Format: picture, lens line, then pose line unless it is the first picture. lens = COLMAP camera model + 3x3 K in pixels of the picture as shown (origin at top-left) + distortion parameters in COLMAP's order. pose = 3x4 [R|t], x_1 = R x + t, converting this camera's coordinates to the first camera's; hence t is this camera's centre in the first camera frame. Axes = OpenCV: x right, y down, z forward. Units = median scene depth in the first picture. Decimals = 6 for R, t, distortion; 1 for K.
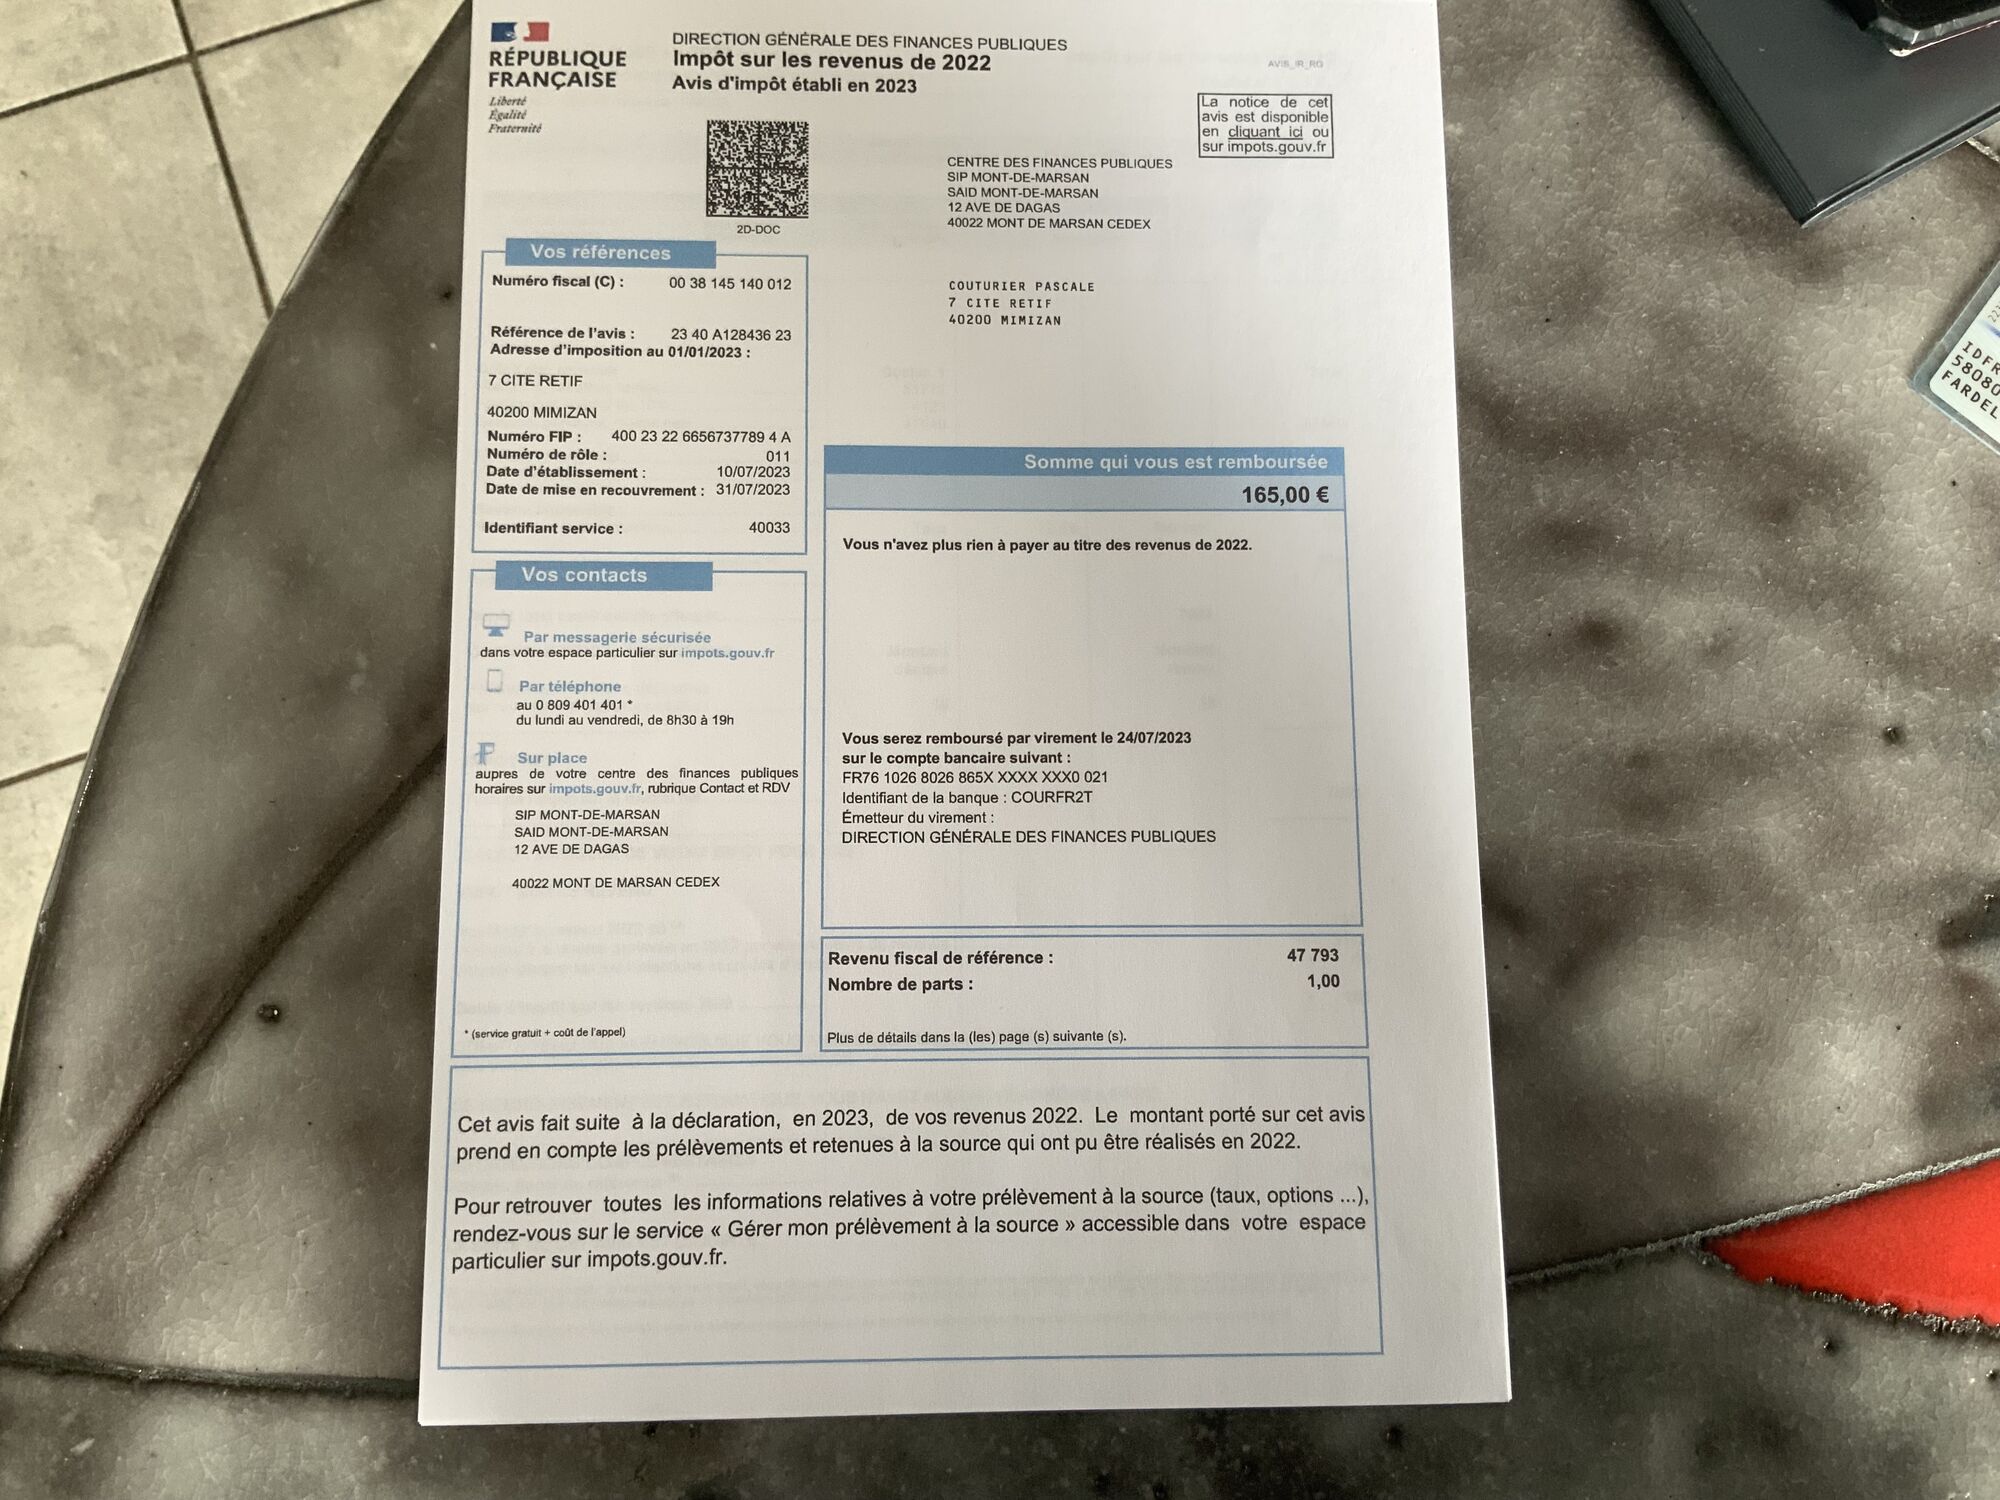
lens RADIAL K [[1681.3, 0, 990.9], [0, 1681.3, 766.6], [0, 0, 1]] dist [-0.040610, 0.000154]
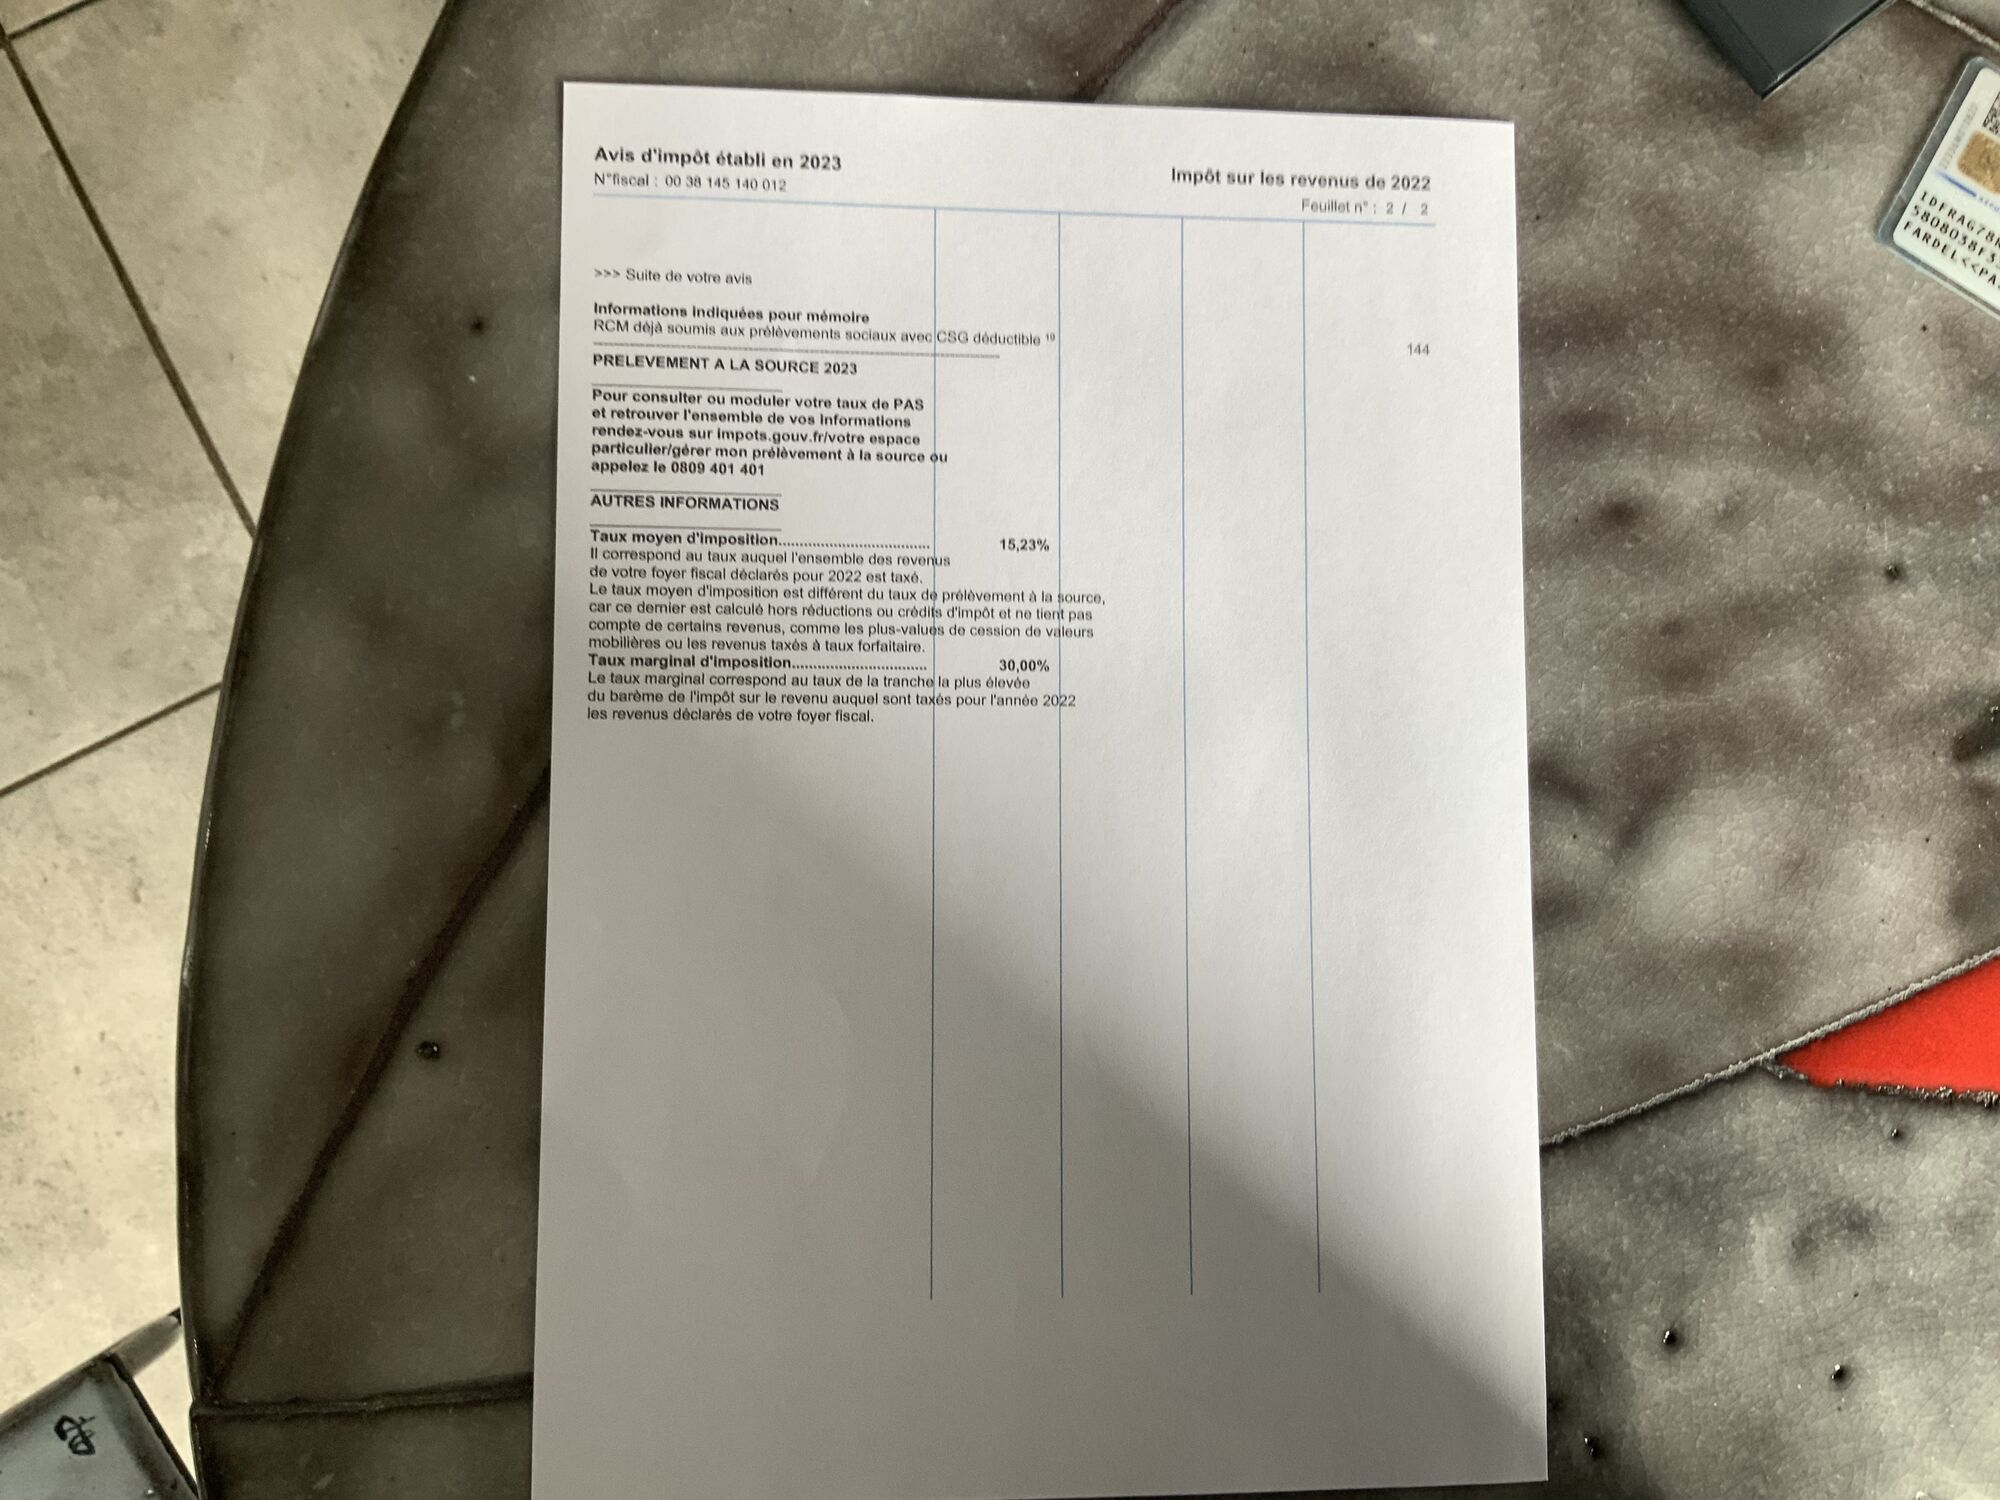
lens RADIAL K [[1681.3, 0, 990.5], [0, 1681.3, 767.4], [0, 0, 1]] dist [-0.040610, 0.000154]
pose [[0.988507, -0.139899, 0.057296, -0.117050], [0.134937, 0.987384, 0.082857, -0.062238], [-0.068165, -0.074173, 0.994913, -0.042508]]
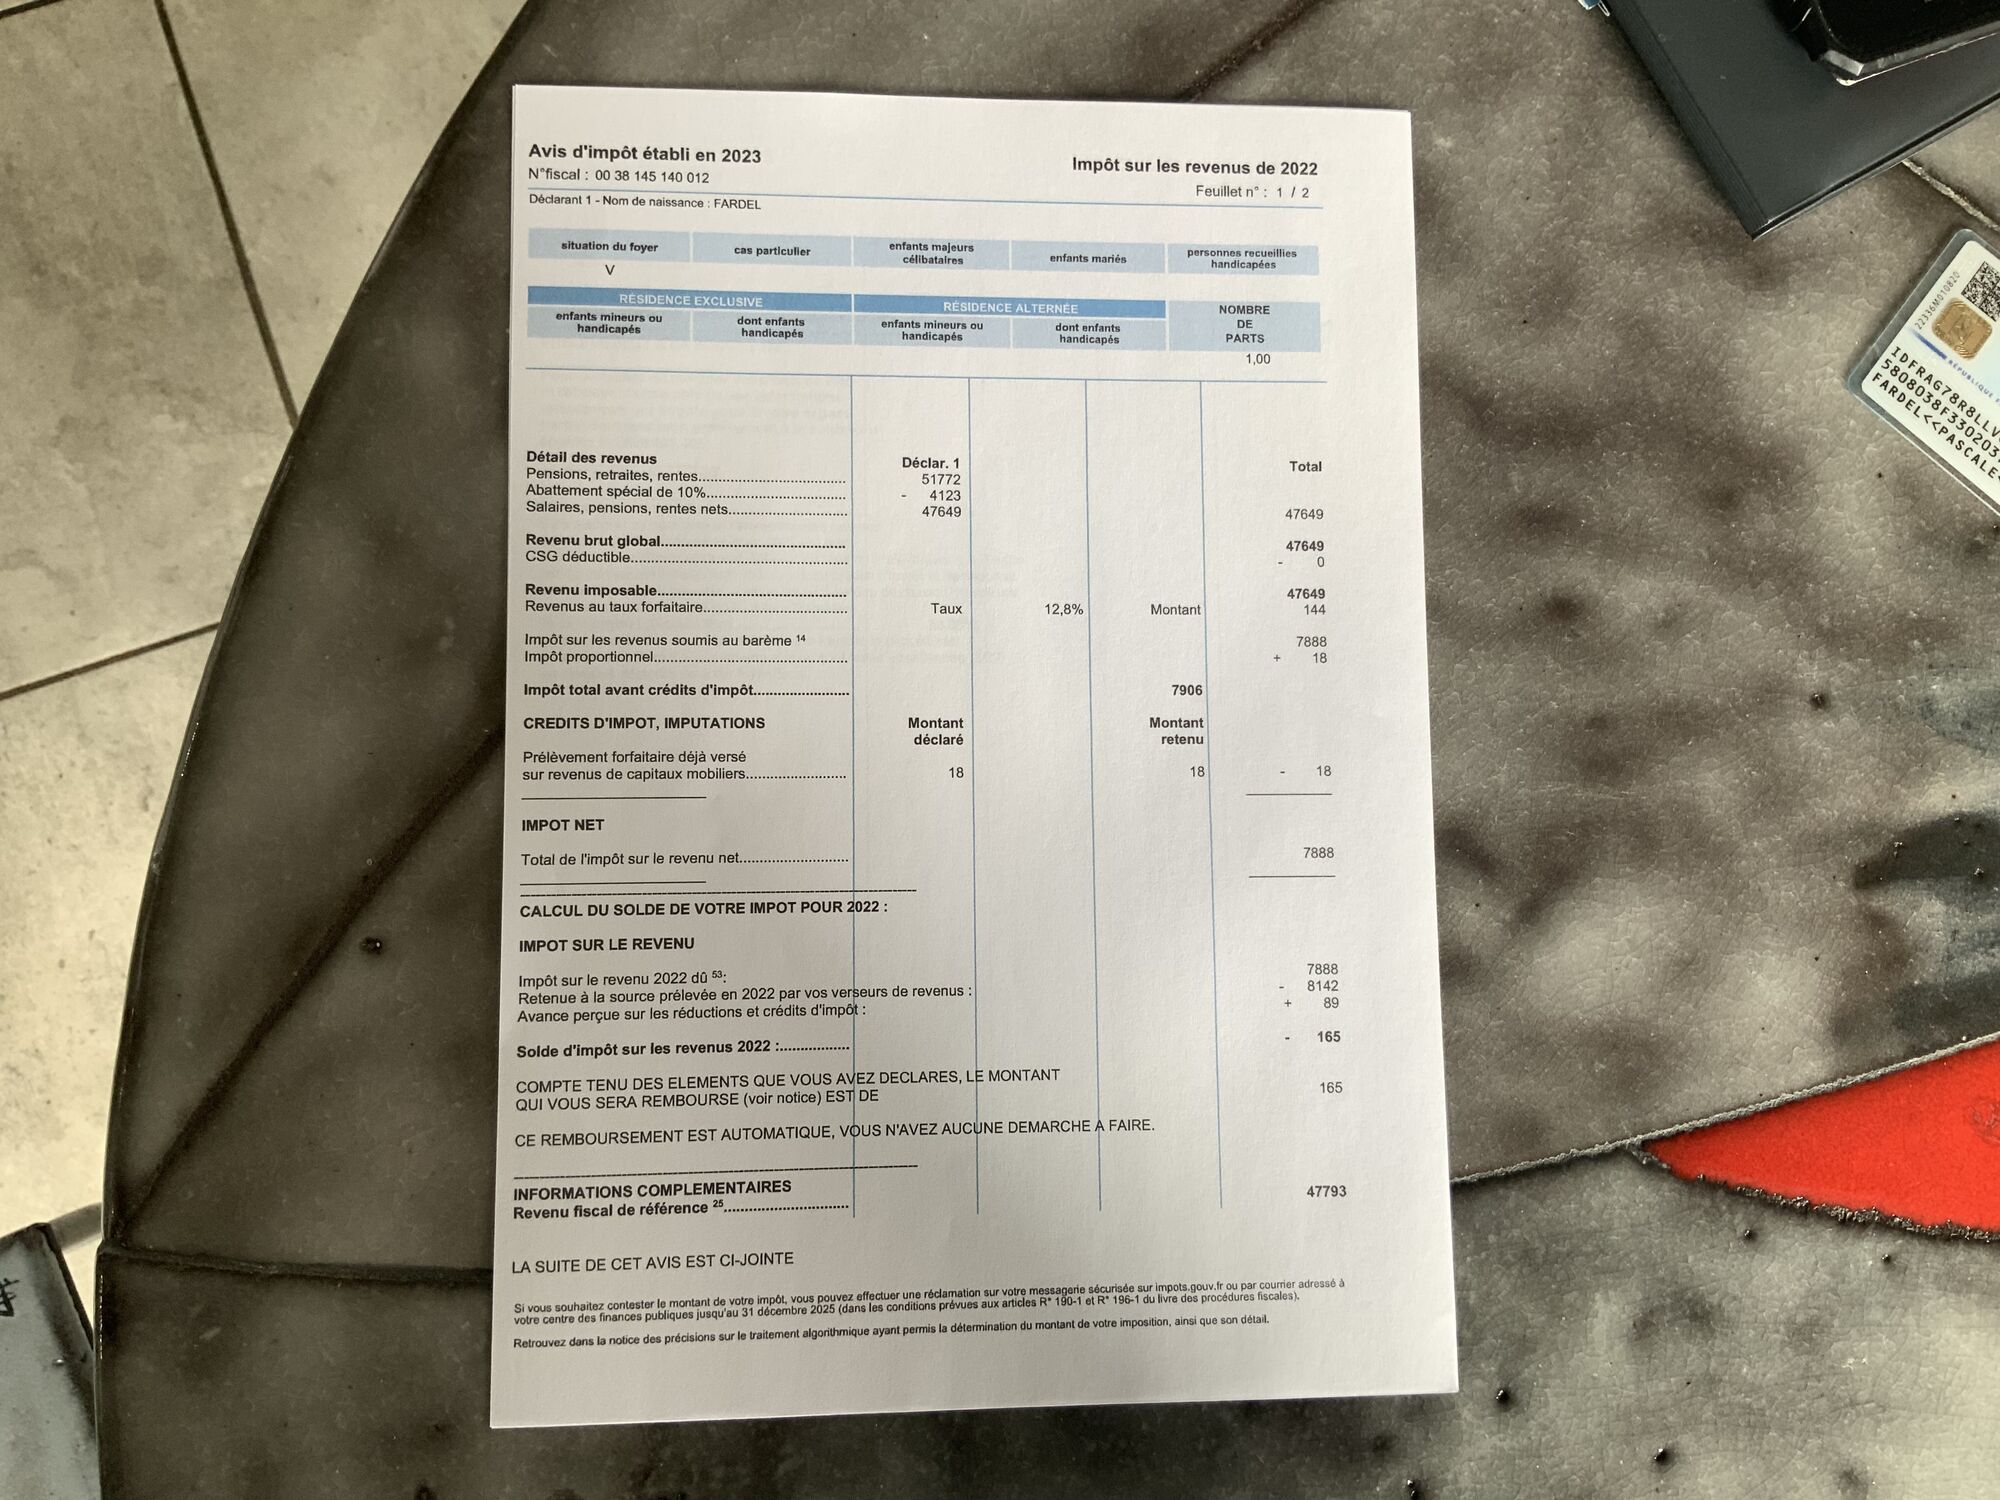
lens RADIAL K [[1681.3, 0, 986.5], [0, 1681.3, 770.2], [0, 0, 1]] dist [-0.040610, 0.000154]
pose [[0.999128, 0.004560, 0.041512, -0.069589], [-0.006788, 0.998534, 0.053708, -0.028638], [-0.041206, -0.053943, 0.997693, -0.108087]]
